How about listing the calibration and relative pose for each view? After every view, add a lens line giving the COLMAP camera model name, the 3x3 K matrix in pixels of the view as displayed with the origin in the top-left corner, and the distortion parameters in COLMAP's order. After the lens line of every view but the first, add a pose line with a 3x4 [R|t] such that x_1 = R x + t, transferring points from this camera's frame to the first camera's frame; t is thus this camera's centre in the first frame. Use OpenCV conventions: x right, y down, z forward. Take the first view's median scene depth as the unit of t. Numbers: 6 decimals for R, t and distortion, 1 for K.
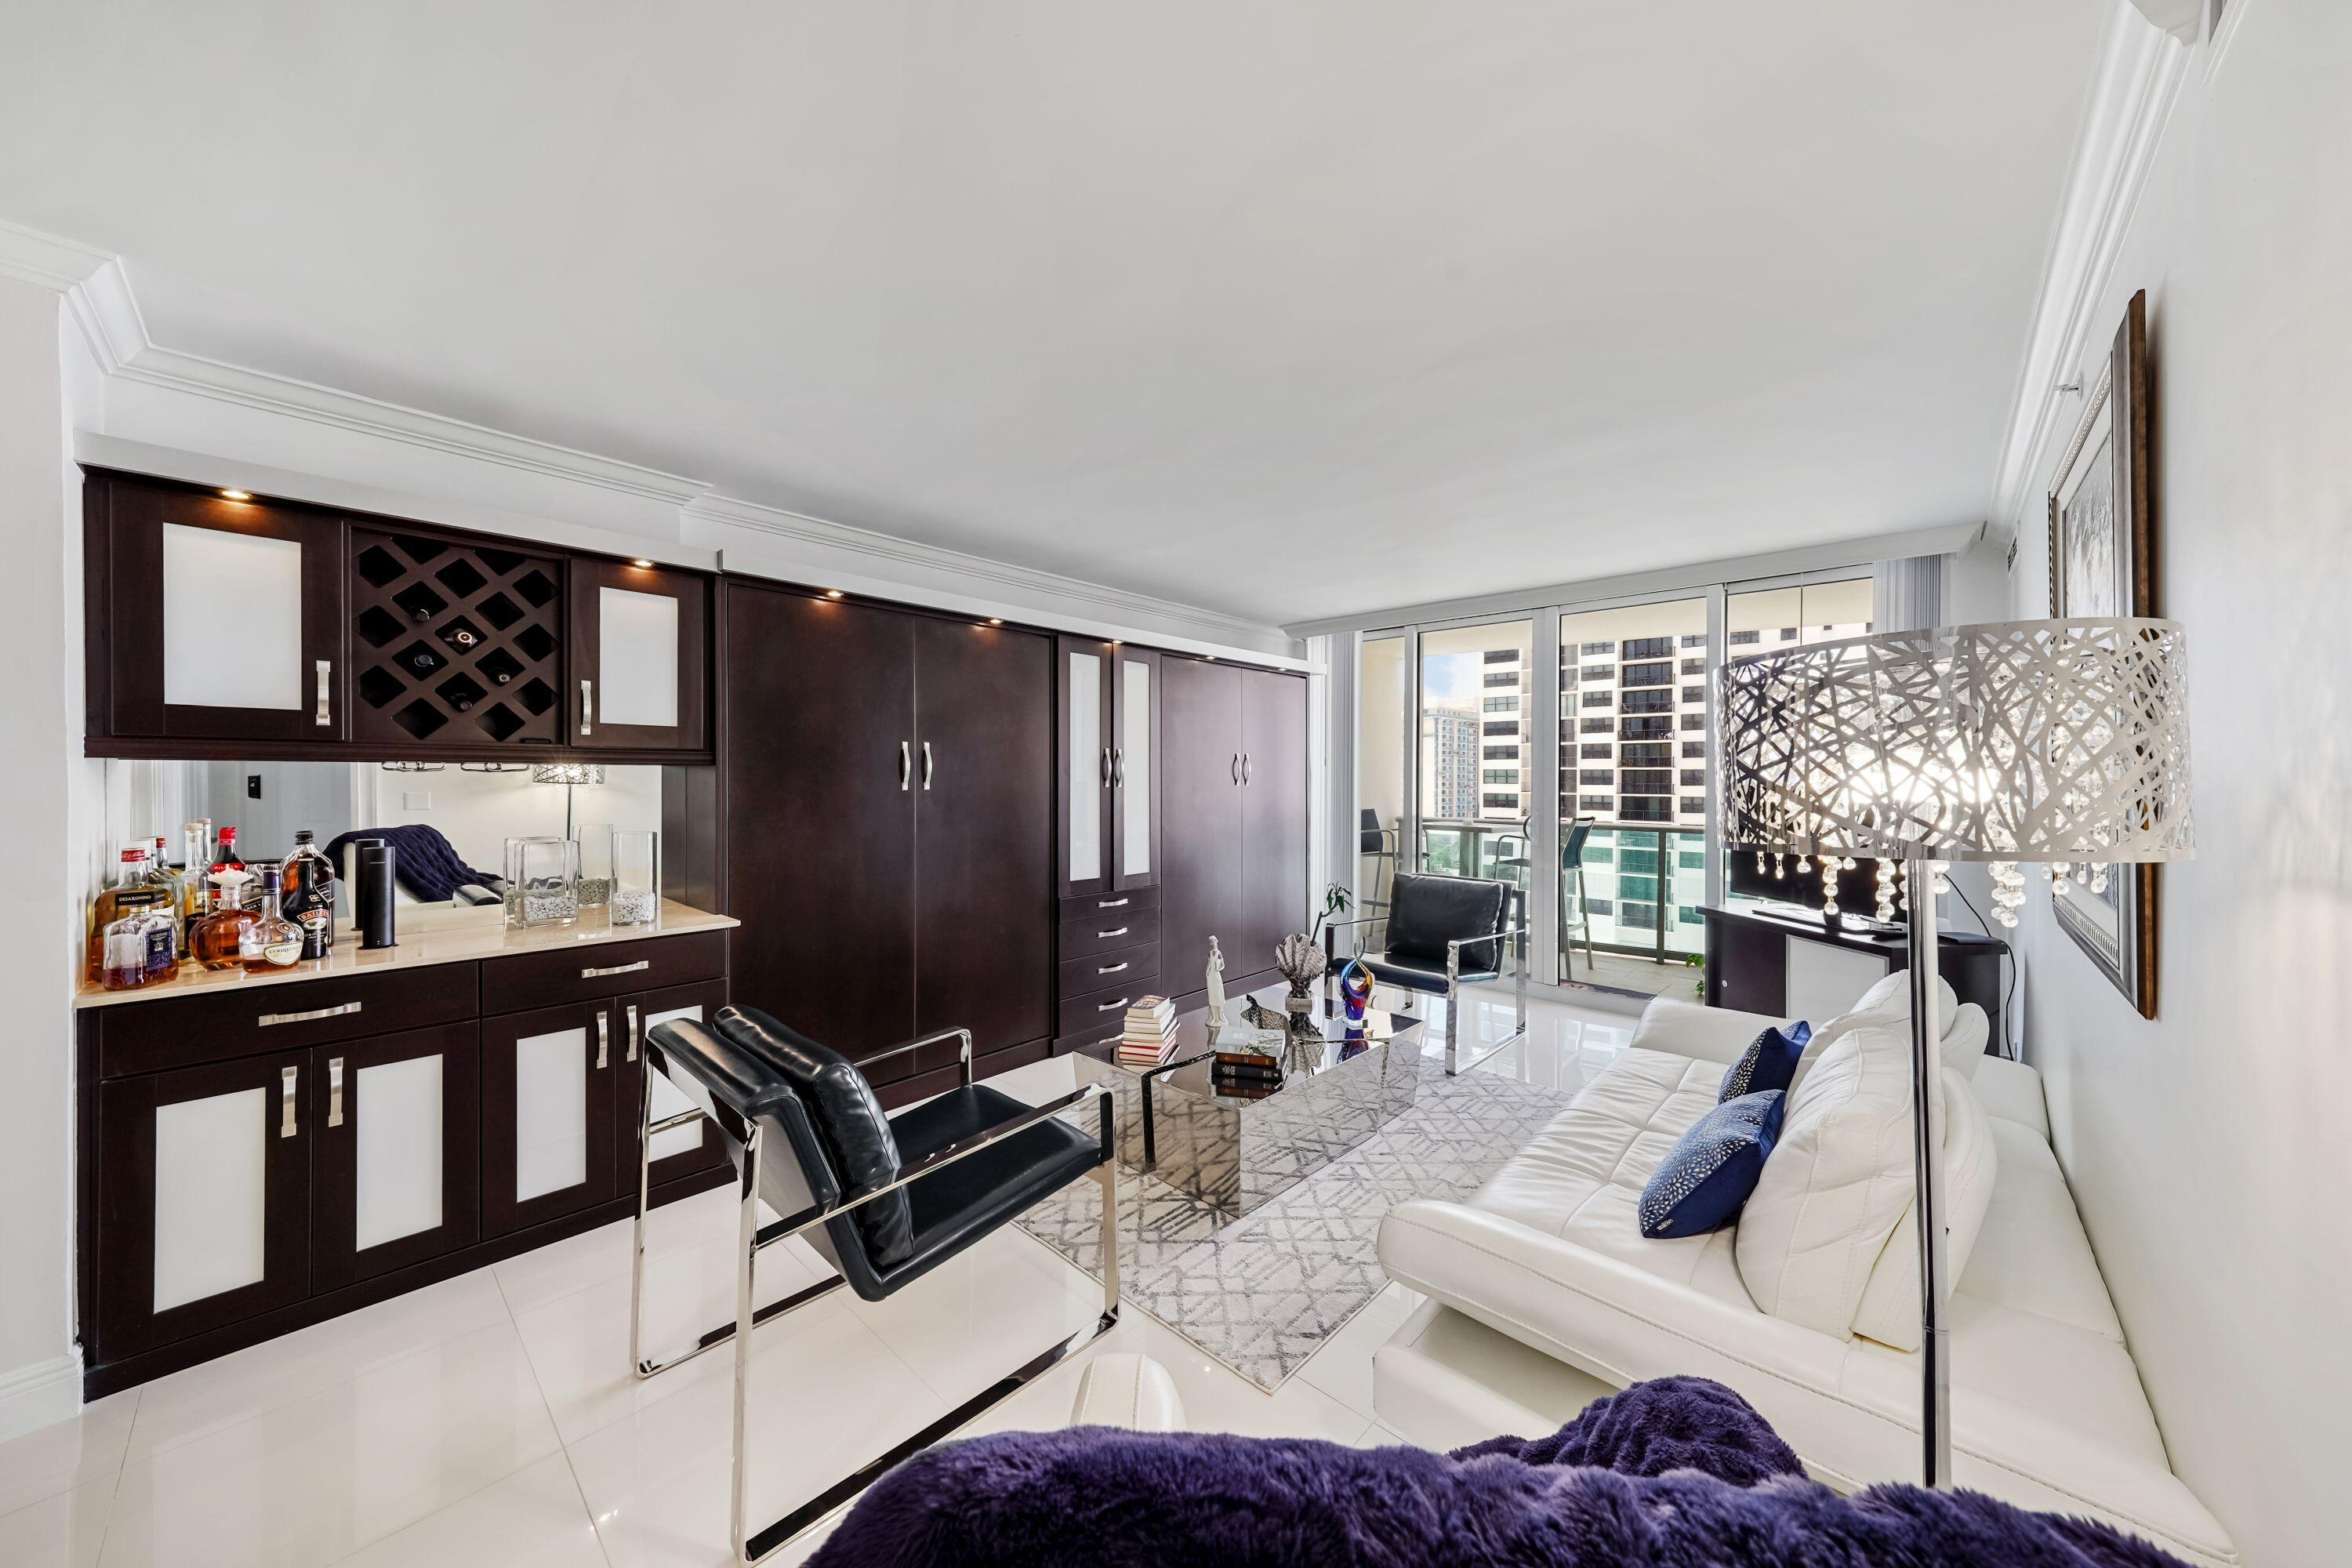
lens RADIAL K [[808.7, 0, 1181.4], [0, 808.7, 780.9], [0, 0, 1]] dist [0.008405, 0.000022]
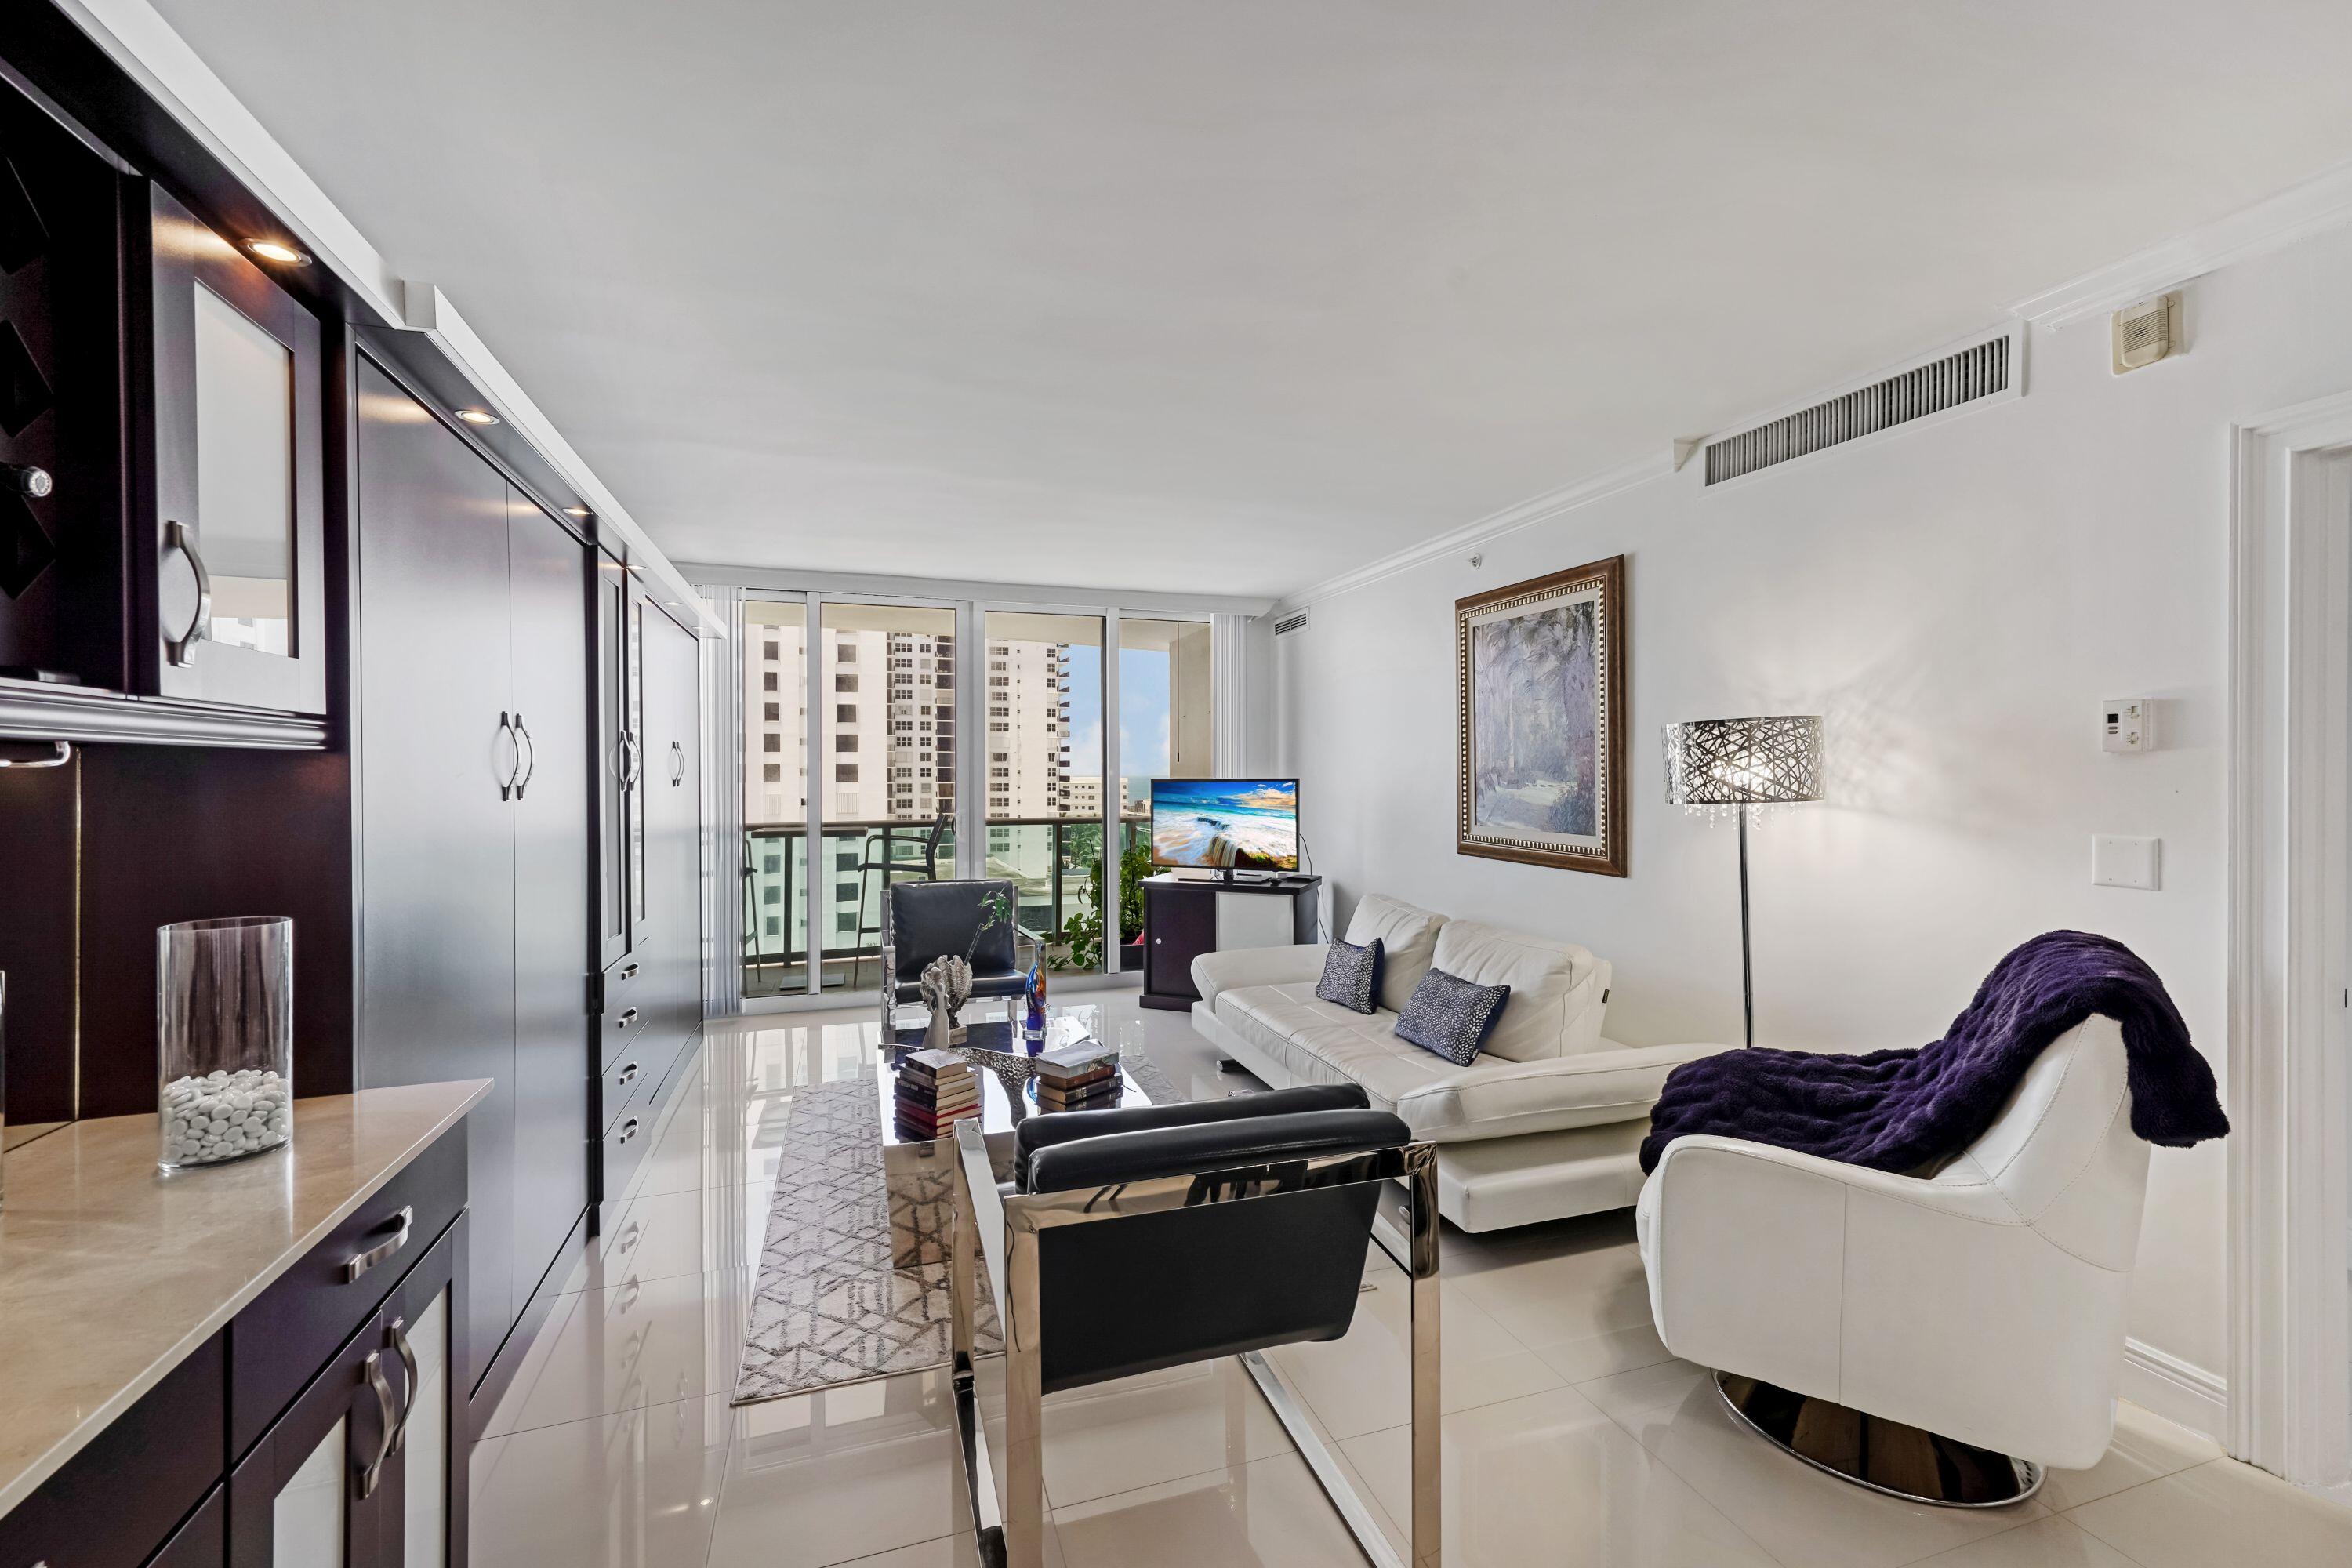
lens RADIAL K [[977.2, 0, 1182.4], [0, 977.2, 776.5], [0, 0, 1]] dist [0.012986, -0.000008]
pose [[0.485317, -0.007217, 0.874308, -1.059681], [0.008667, 0.999957, 0.003443, -0.005434], [-0.874295, 0.005907, 0.485359, 0.447084]]
